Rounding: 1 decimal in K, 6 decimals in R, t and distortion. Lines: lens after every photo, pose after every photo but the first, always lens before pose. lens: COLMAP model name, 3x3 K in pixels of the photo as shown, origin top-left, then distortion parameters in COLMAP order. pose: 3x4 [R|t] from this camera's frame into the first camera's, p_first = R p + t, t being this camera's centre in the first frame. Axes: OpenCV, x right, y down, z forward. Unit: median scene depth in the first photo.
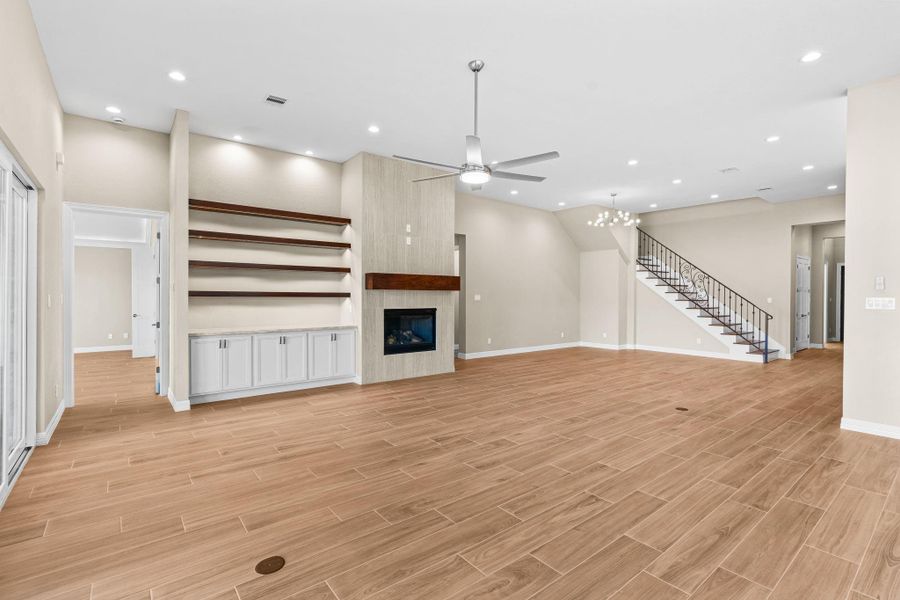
lens RADIAL K [[402.5, 0, 457.8], [0, 402.5, 298.9], [0, 0, 1]] dist [-0.018216, -0.000173]
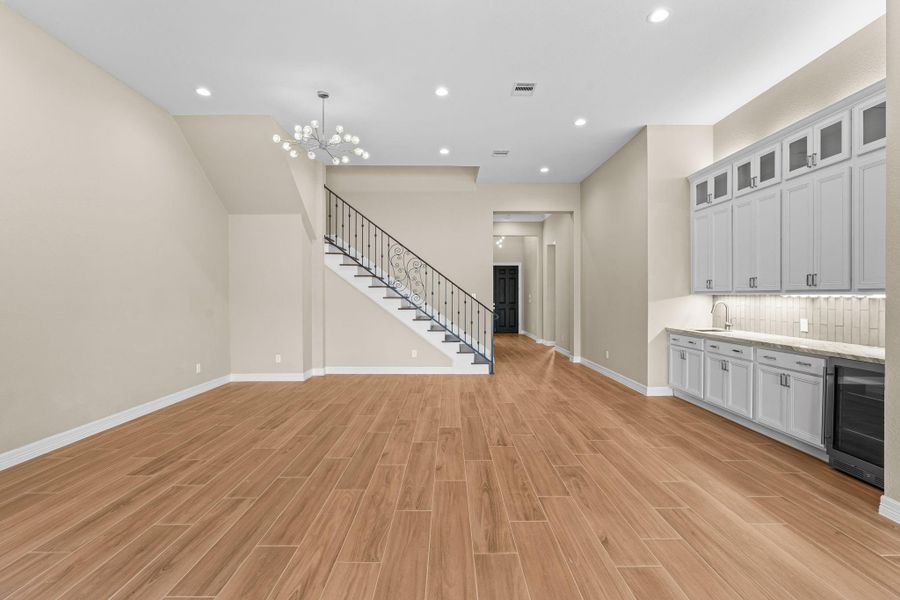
lens RADIAL K [[402.5, 0, 450.0], [0, 402.5, 296.7], [0, 0, 1]] dist [-0.018216, -0.000173]
pose [[0.632074, -0.011964, 0.774816, 0.077673], [0.007395, 0.999928, 0.009407, -0.004088], [-0.774873, -0.000216, 0.632117, 0.473184]]
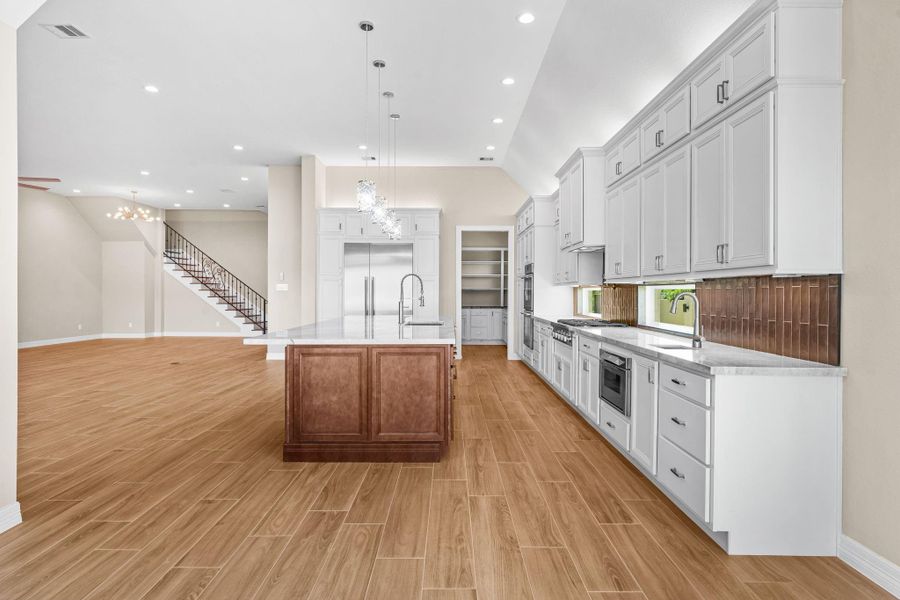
lens RADIAL K [[481.5, 0, 442.3], [0, 481.5, 294.9], [0, 0, 1]] dist [-0.007296, -0.001328]
pose [[0.634584, -0.006704, 0.772825, -0.076568], [0.008351, 0.999963, 0.001817, 0.020503], [-0.772809, 0.005301, 0.634617, -0.411670]]
